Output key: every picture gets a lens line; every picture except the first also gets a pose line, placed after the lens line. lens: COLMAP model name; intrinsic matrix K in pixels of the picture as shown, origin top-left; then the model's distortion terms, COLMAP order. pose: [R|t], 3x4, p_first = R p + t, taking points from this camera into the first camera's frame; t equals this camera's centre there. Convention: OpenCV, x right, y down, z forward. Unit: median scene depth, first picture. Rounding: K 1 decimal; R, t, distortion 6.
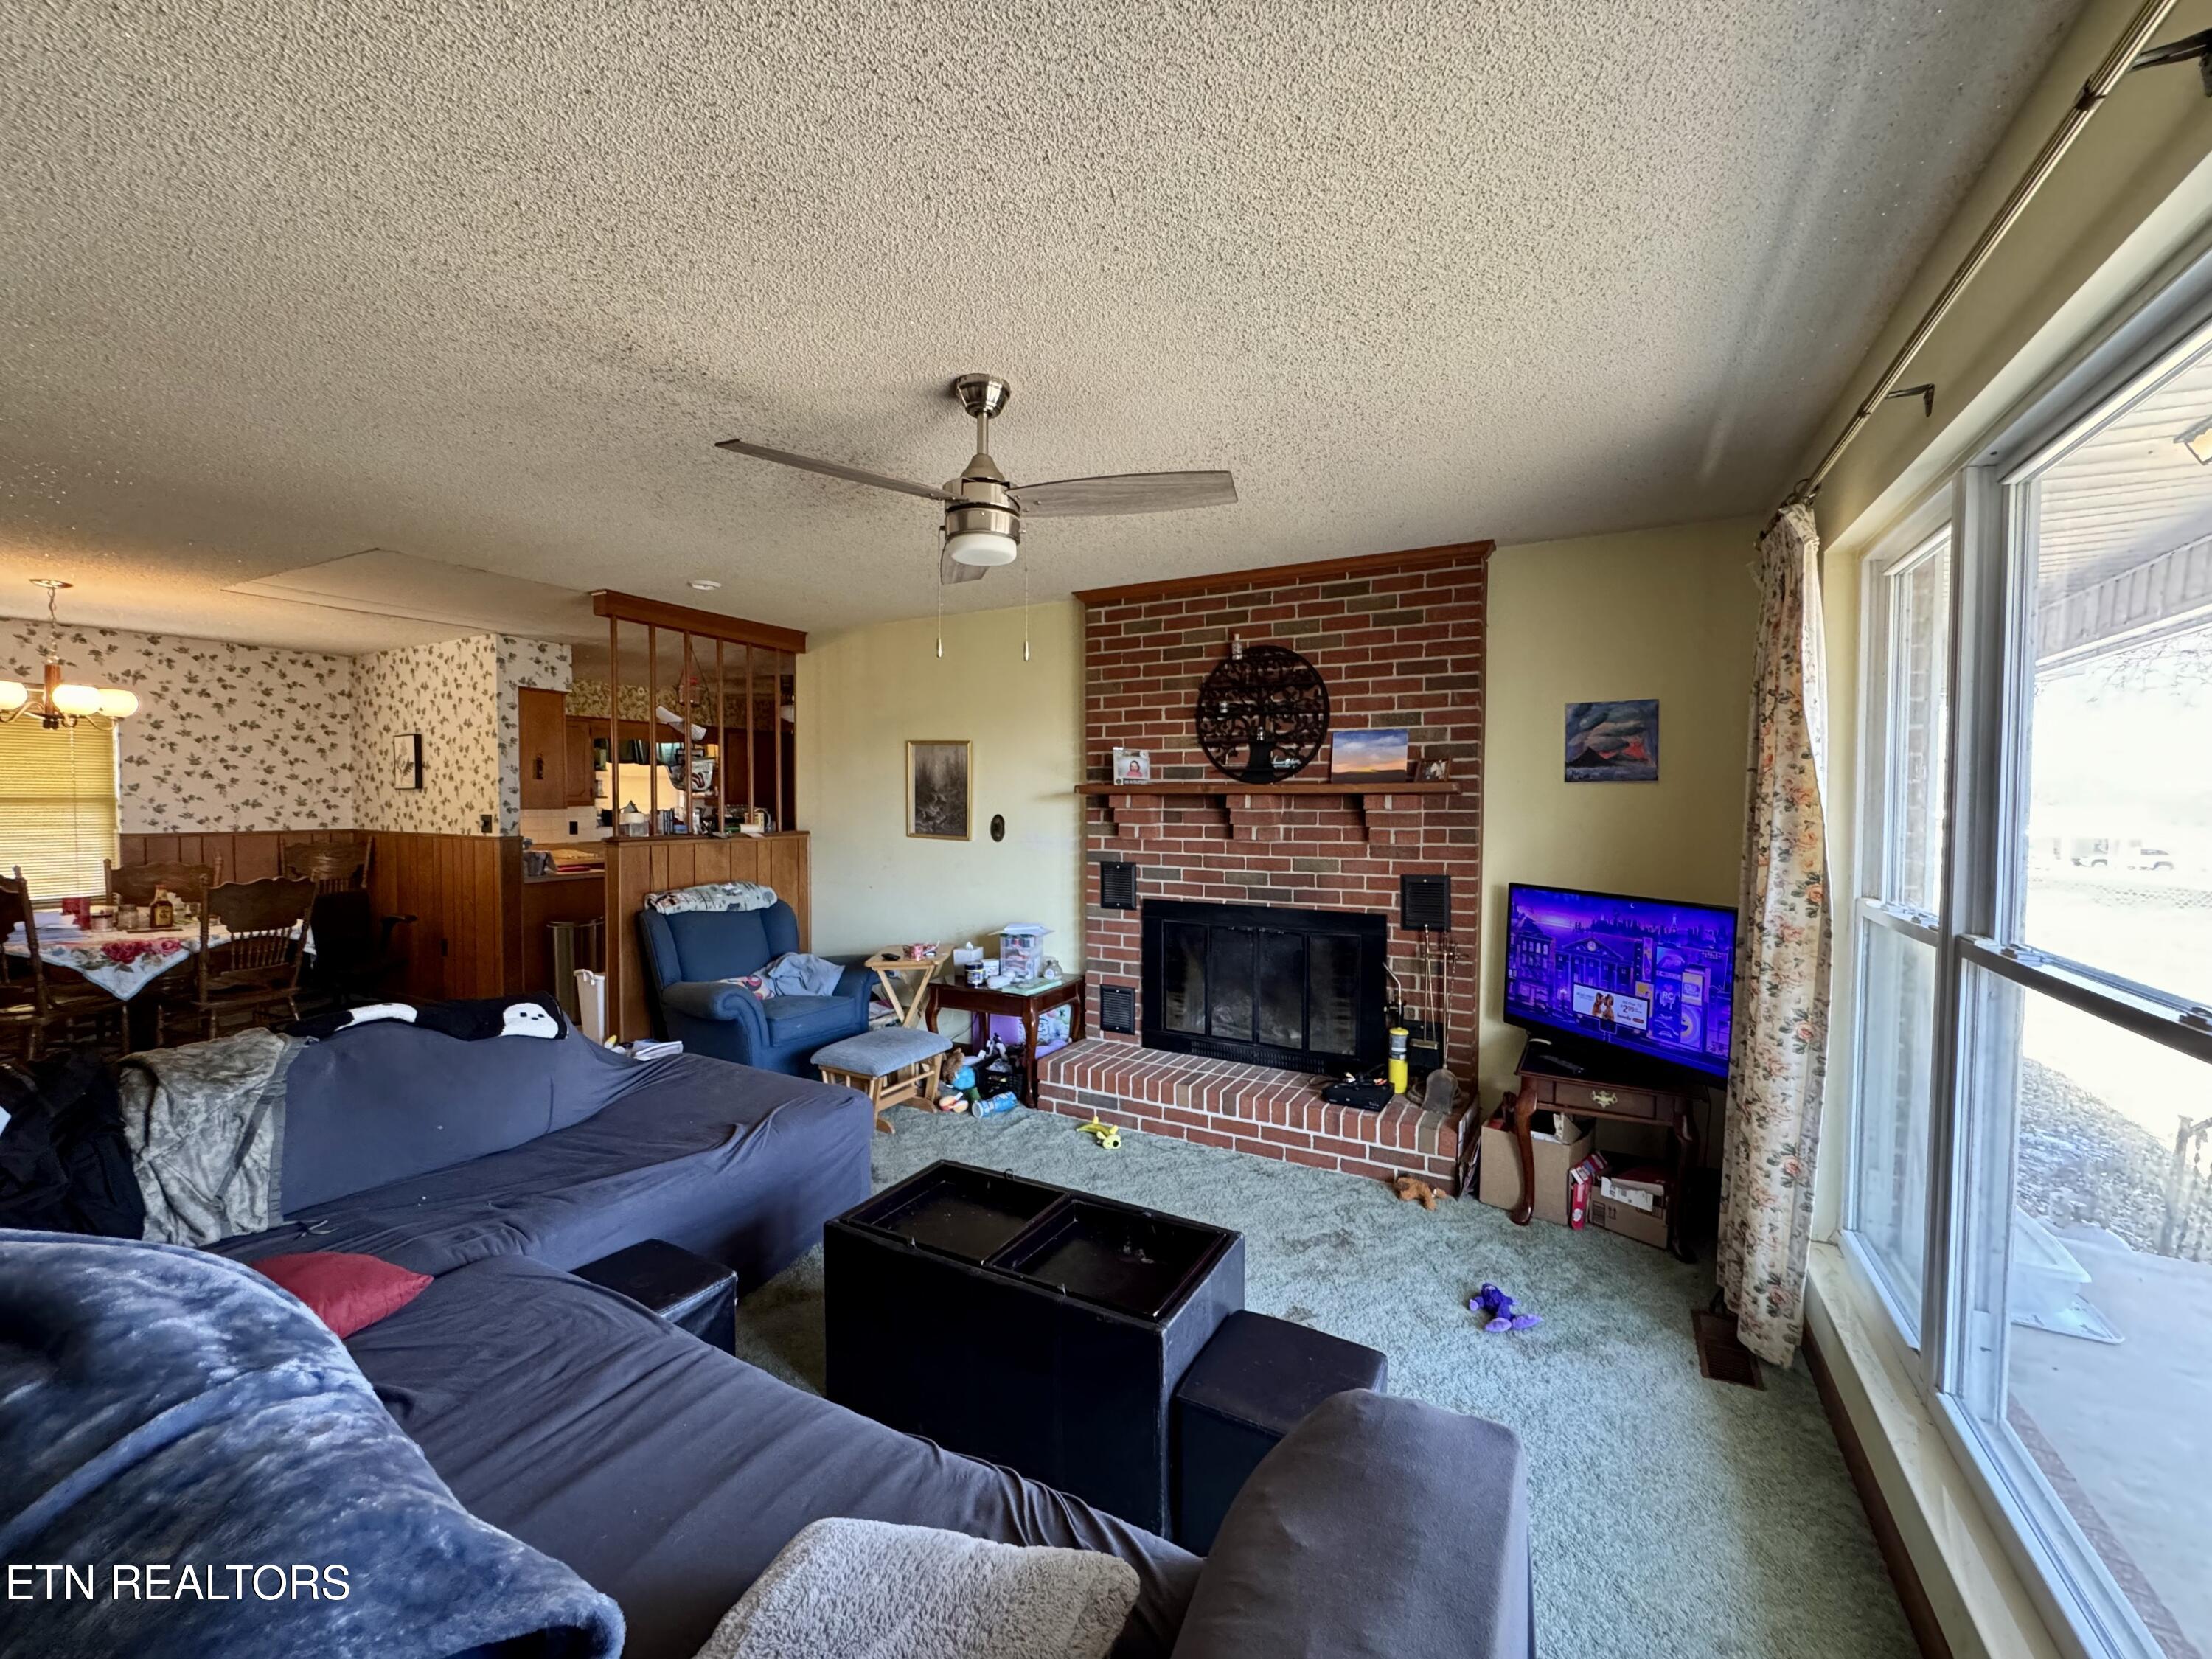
lens RADIAL K [[881.2, 0, 1106.5], [0, 881.2, 830.6], [0, 0, 1]] dist [0.001010, 0.000135]
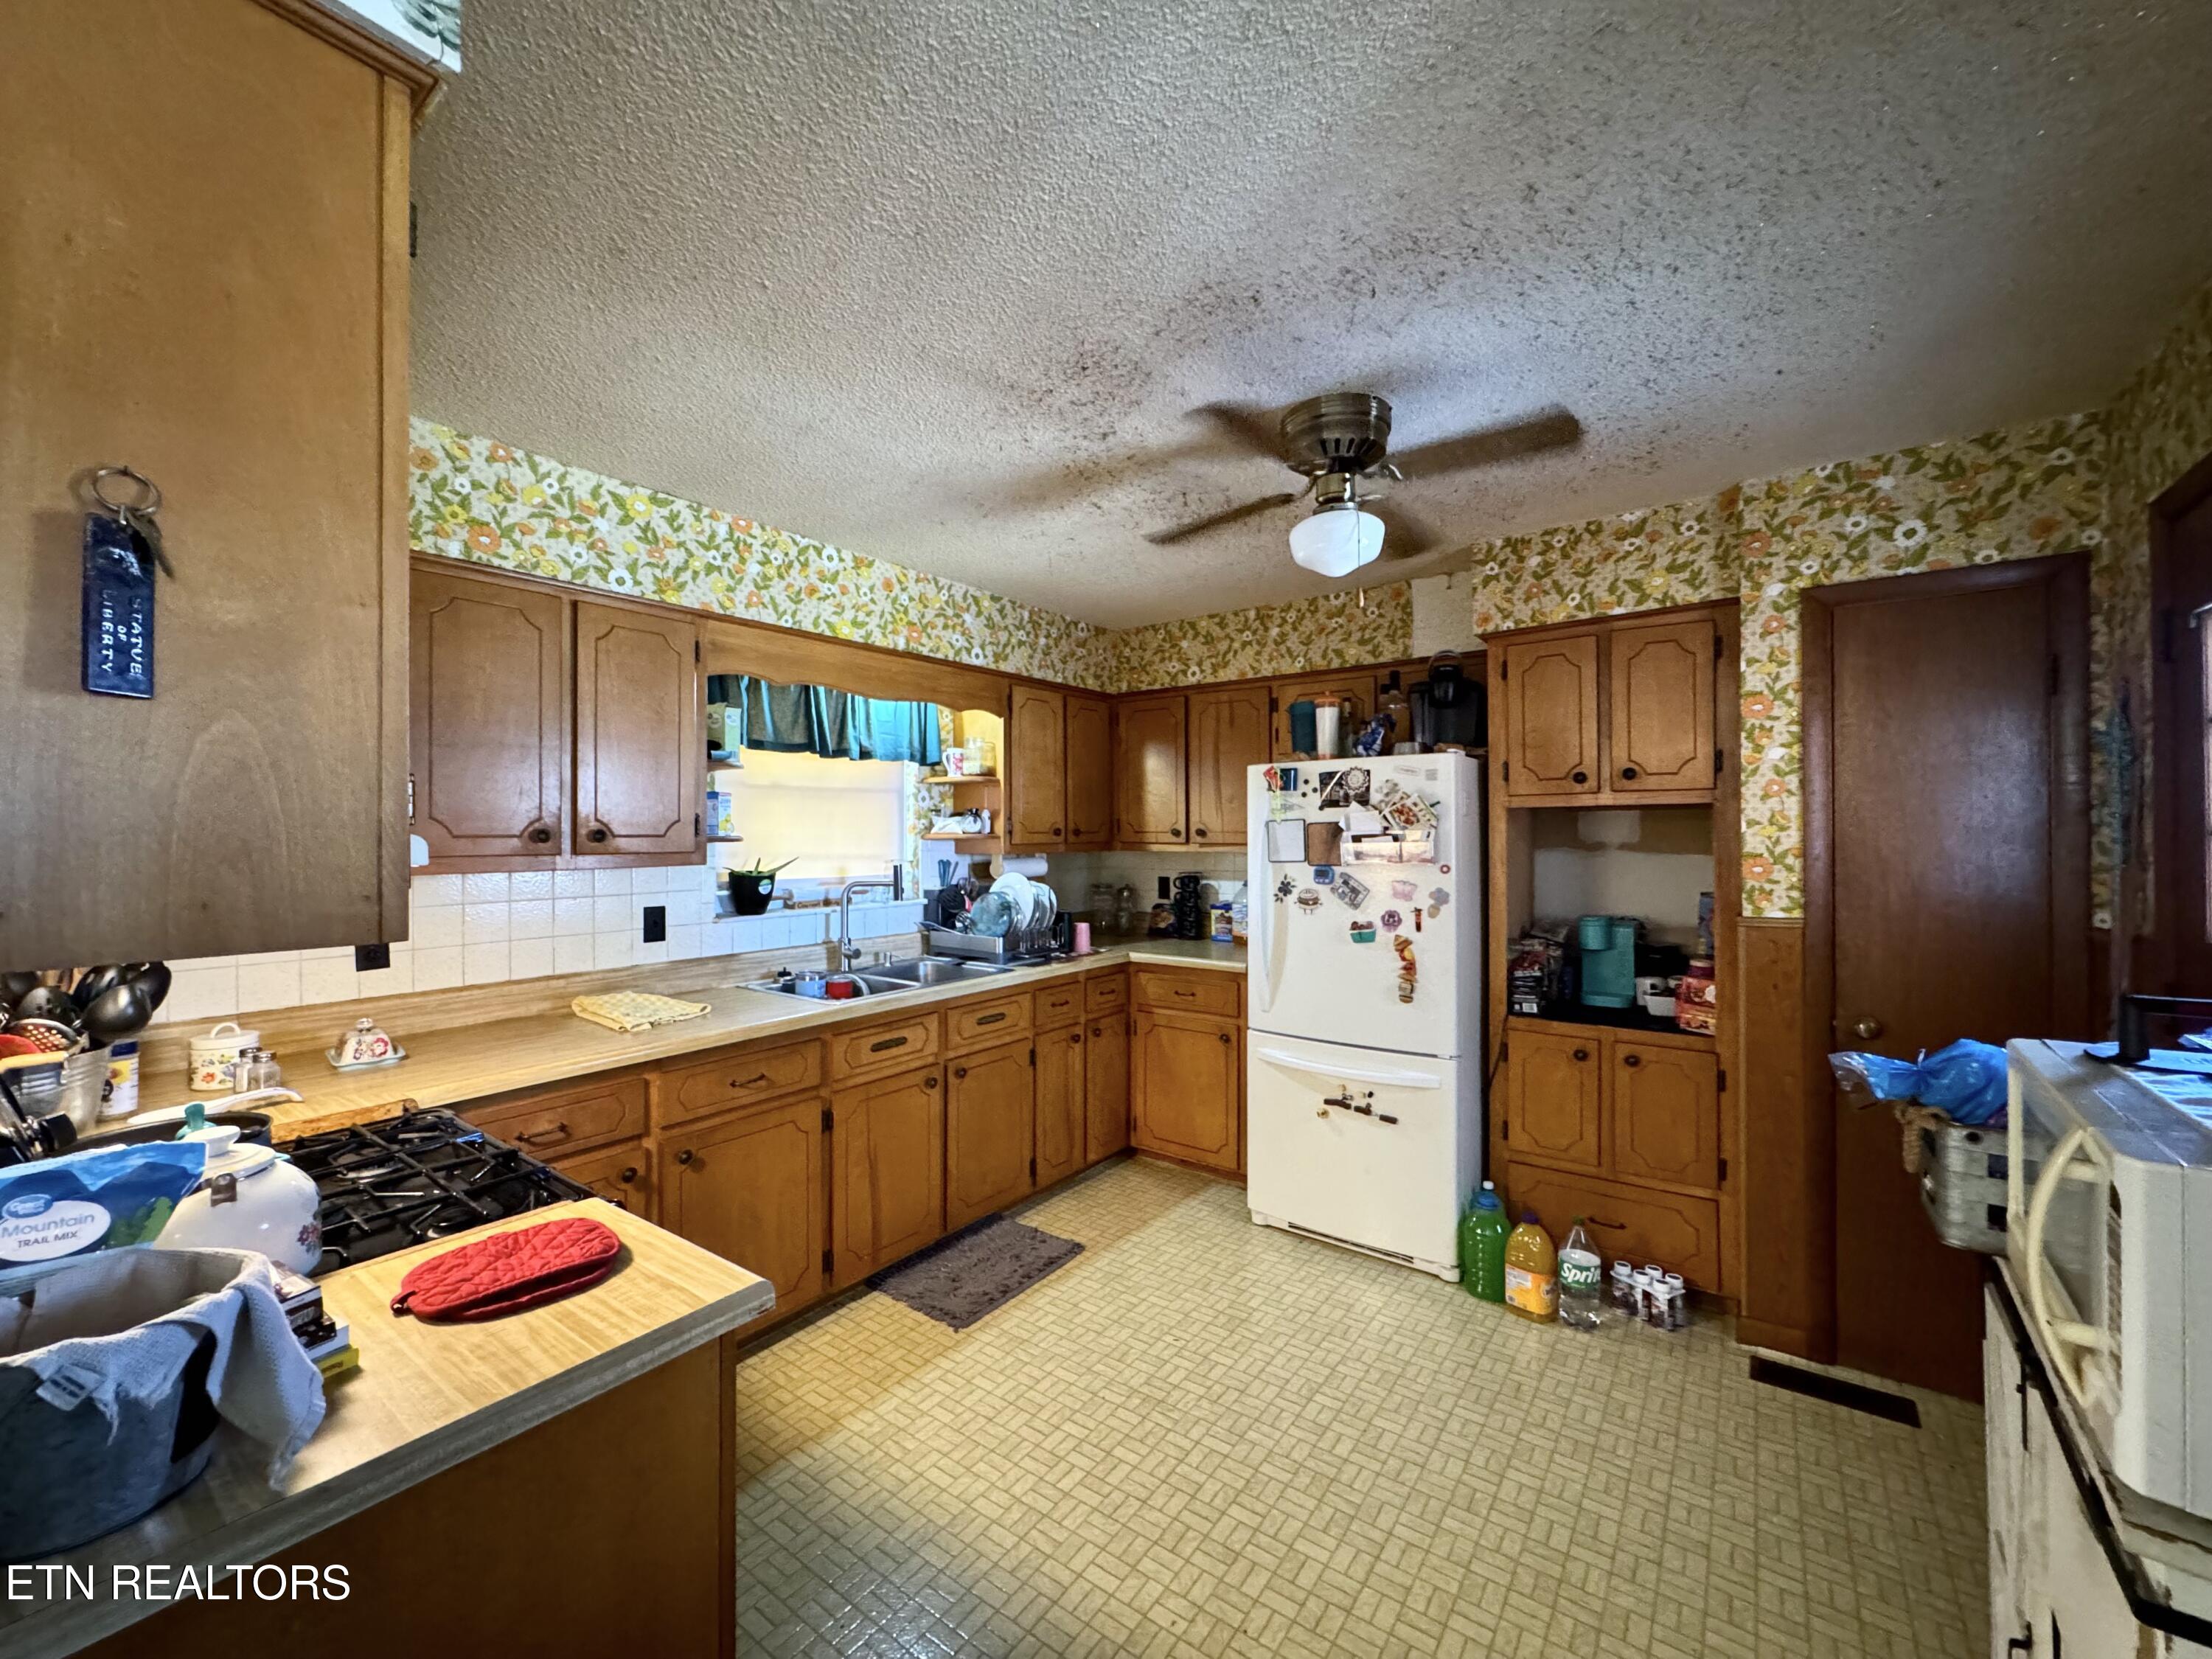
lens RADIAL K [[881.2, 0, 1110.0], [0, 881.2, 825.5], [0, 0, 1]] dist [0.001010, 0.000135]
pose [[0.988628, -0.002558, -0.150363, -0.361562], [-0.003939, 0.999072, -0.042894, -0.029013], [0.150333, 0.042998, 0.987700, 0.664332]]
